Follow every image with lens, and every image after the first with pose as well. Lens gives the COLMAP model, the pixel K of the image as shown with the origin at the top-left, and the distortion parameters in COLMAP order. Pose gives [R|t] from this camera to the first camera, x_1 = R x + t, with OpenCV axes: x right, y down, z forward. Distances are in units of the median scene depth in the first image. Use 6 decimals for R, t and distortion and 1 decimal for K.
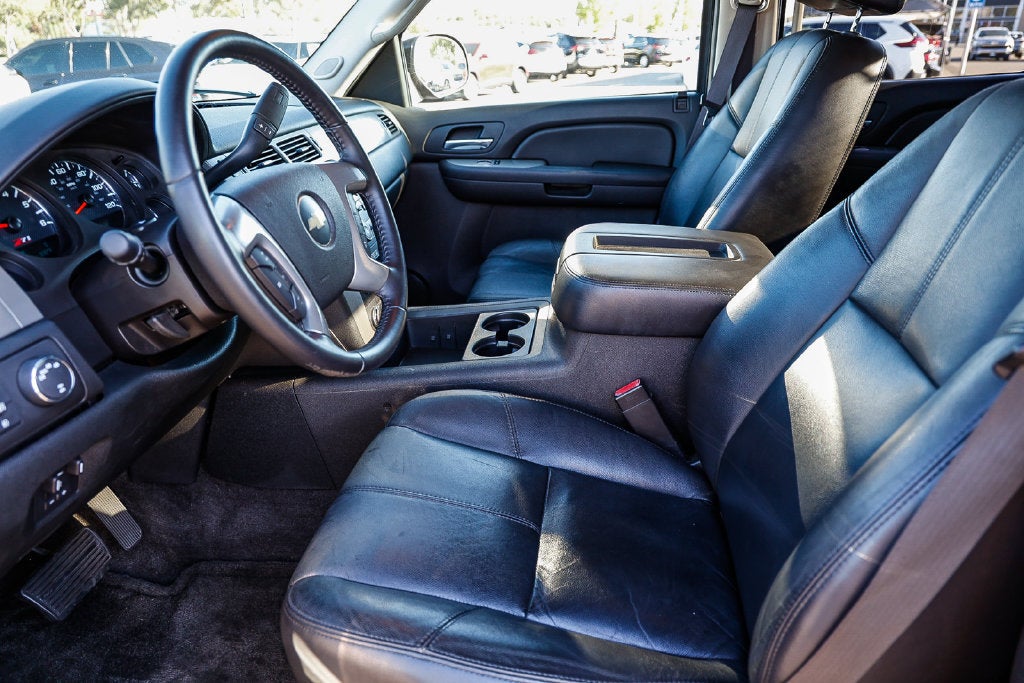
lens RADIAL K [[690.1, 0, 512.8], [0, 690.1, 352.3], [0, 0, 1]] dist [-0.066540, 0.047409]
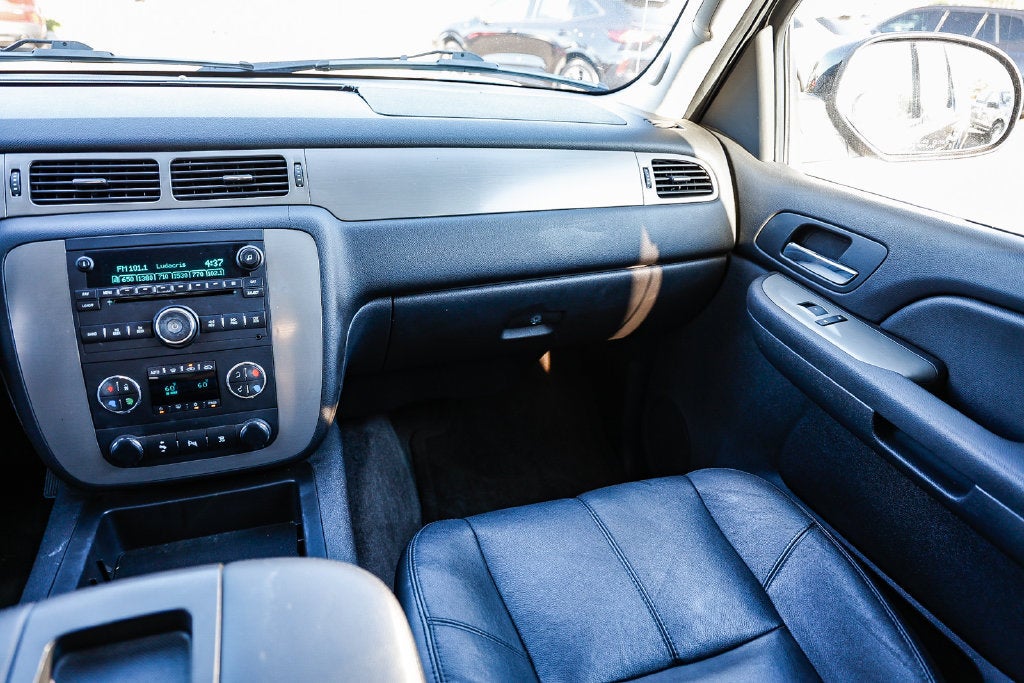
lens RADIAL K [[690.1, 0, 512.8], [0, 690.1, 352.3], [0, 0, 1]] dist [-0.066540, 0.047409]
pose [[0.419488, 0.464279, -0.780048, 0.389662], [-0.434680, 0.857123, 0.276394, -0.443765], [0.796921, 0.223127, 0.561366, 0.868563]]
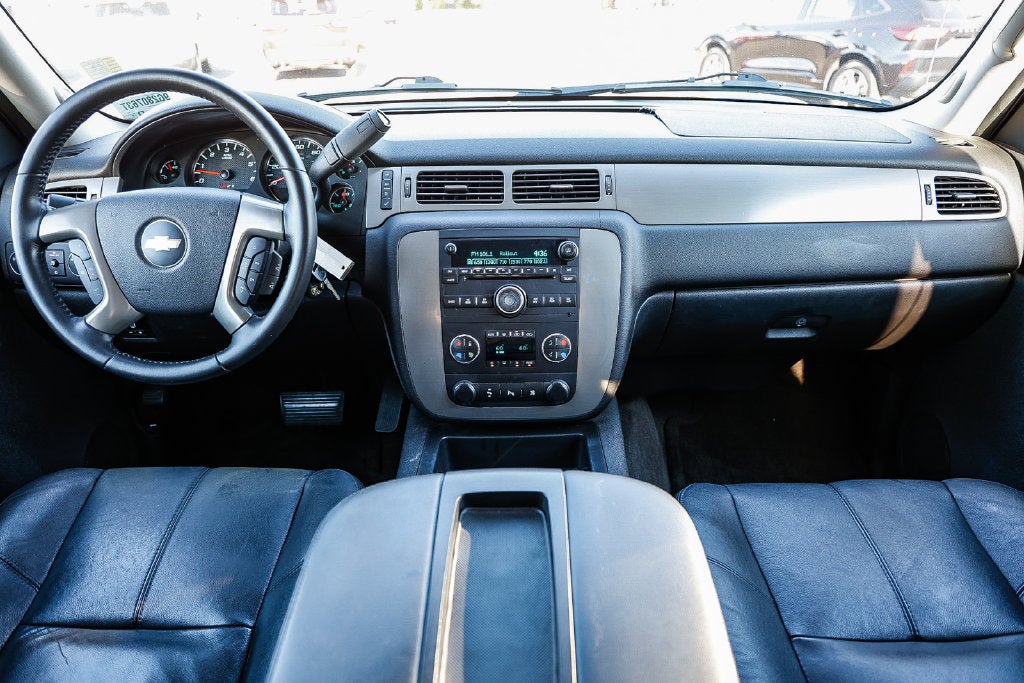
lens RADIAL K [[690.1, 0, 512.8], [0, 690.1, 352.3], [0, 0, 1]] dist [-0.066540, 0.047409]
pose [[0.095451, 0.481927, -0.870997, 0.498966], [-0.398525, 0.820309, 0.410208, -0.443579], [0.912177, 0.307959, 0.270360, 0.772683]]
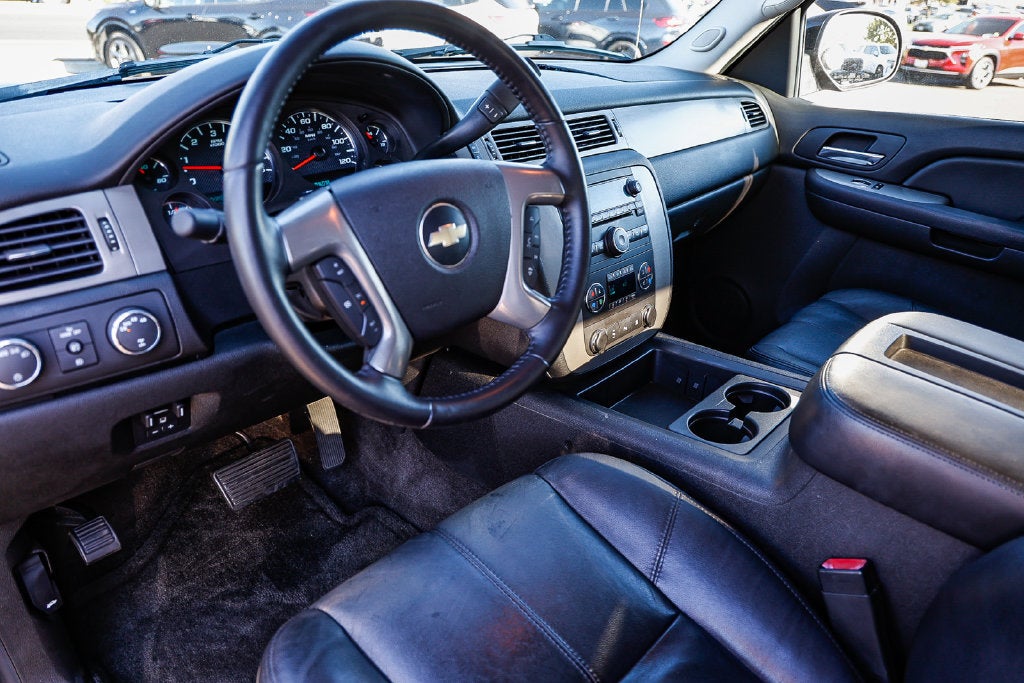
lens RADIAL K [[690.1, 0, 512.8], [0, 690.1, 352.3], [0, 0, 1]] dist [-0.066540, 0.047409]
pose [[0.795141, 0.333171, -0.506703, 0.151565], [-0.304675, 0.941927, 0.141233, -0.122740], [0.524332, 0.042080, 0.850473, 0.204159]]
